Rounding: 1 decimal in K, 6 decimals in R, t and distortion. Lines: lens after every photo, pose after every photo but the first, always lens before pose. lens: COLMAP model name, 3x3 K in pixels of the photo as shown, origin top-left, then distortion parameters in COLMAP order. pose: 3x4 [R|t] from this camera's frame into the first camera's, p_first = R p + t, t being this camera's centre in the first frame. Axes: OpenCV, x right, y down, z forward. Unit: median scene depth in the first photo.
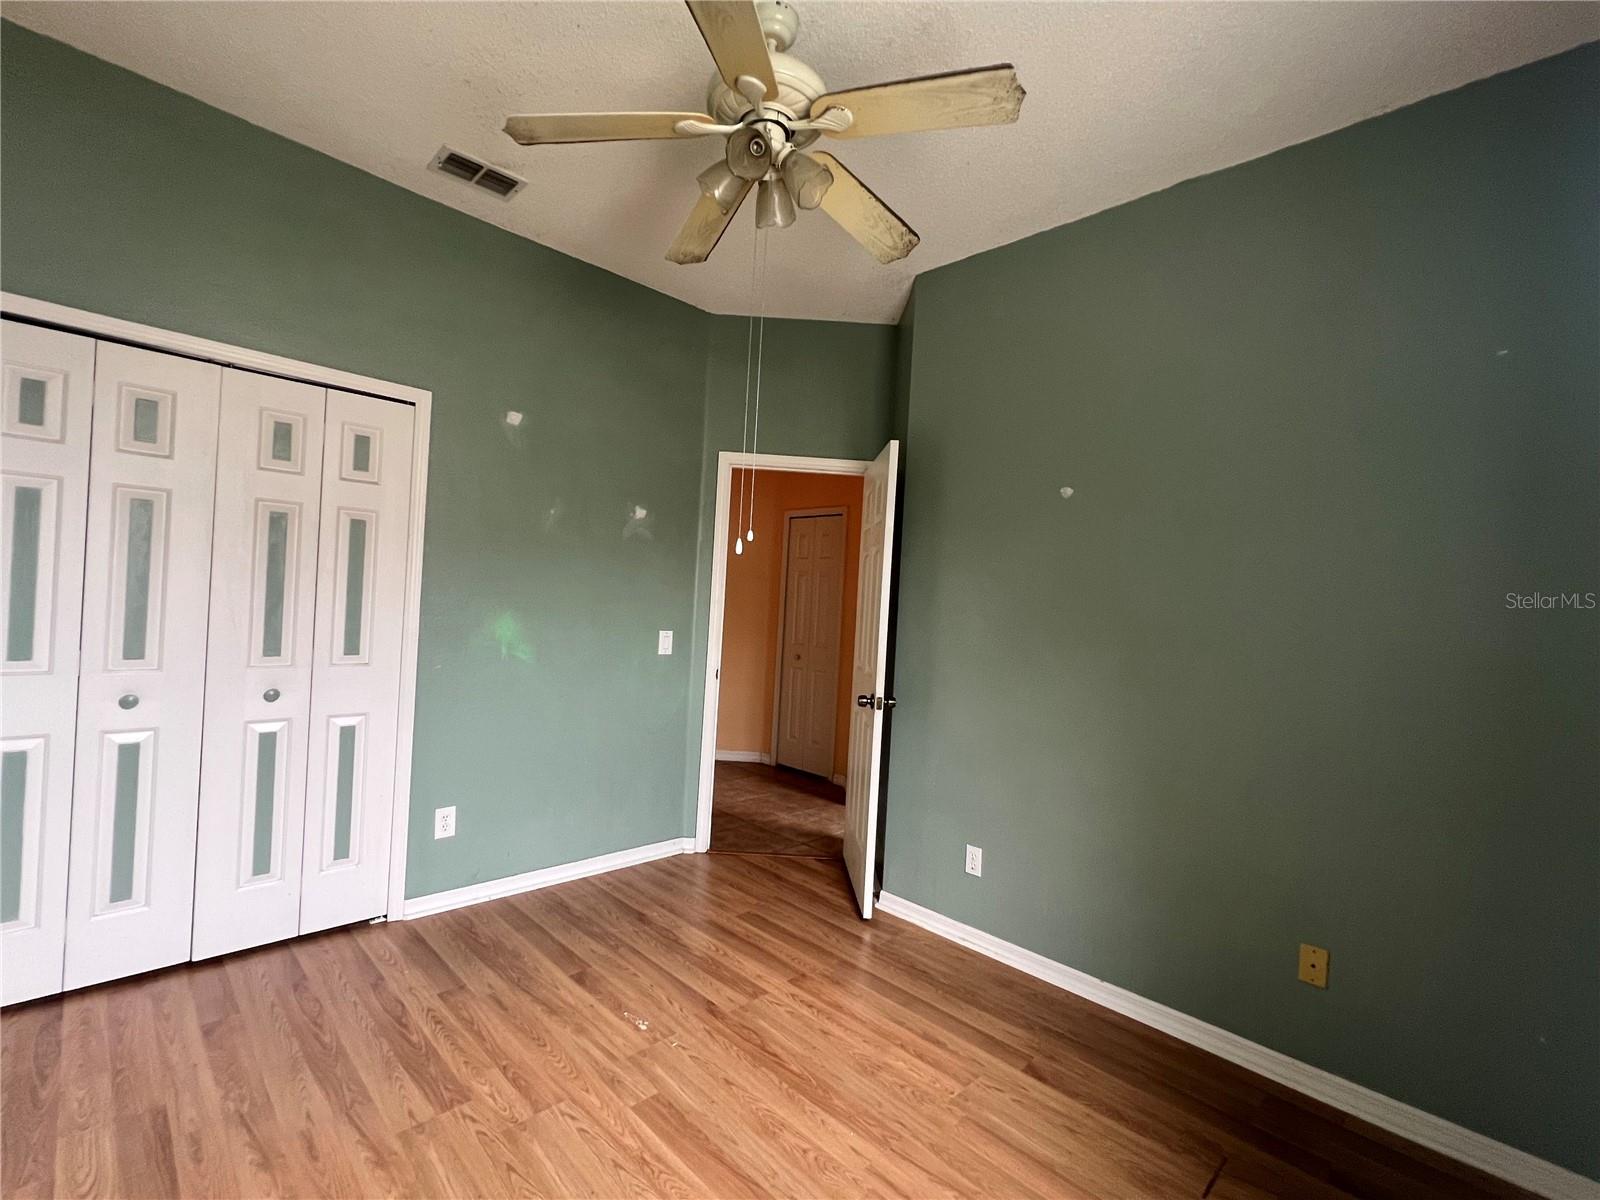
lens RADIAL K [[711.0, 0, 800.0], [0, 711.0, 600.0], [0, 0, 1]] dist [-0.000102, -0.000010]
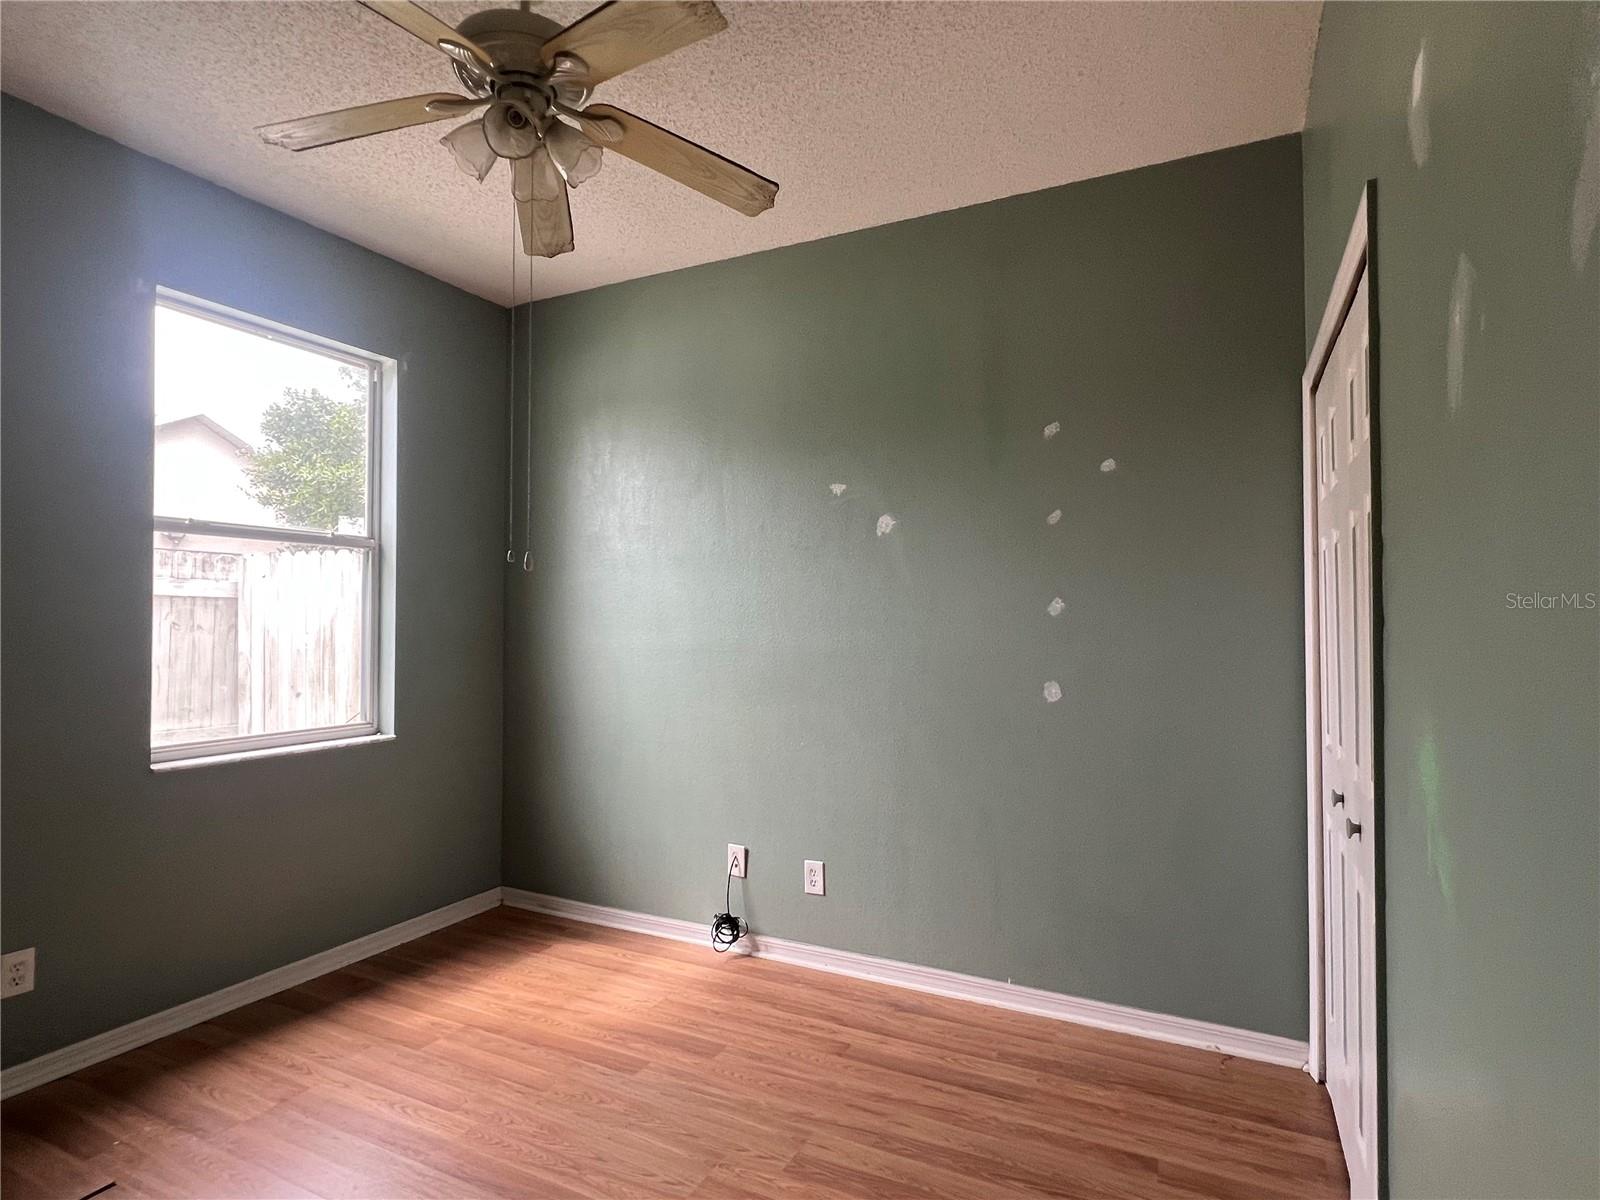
lens RADIAL K [[839.0, 0, 803.7], [0, 839.0, 608.5], [0, 0, 1]] dist [0.001102, 0.000351]
pose [[-0.946171, -0.058054, -0.318419, -0.088134], [-0.049705, 0.998175, -0.034291, -0.014003], [0.319828, -0.016618, -0.947330, 2.146989]]
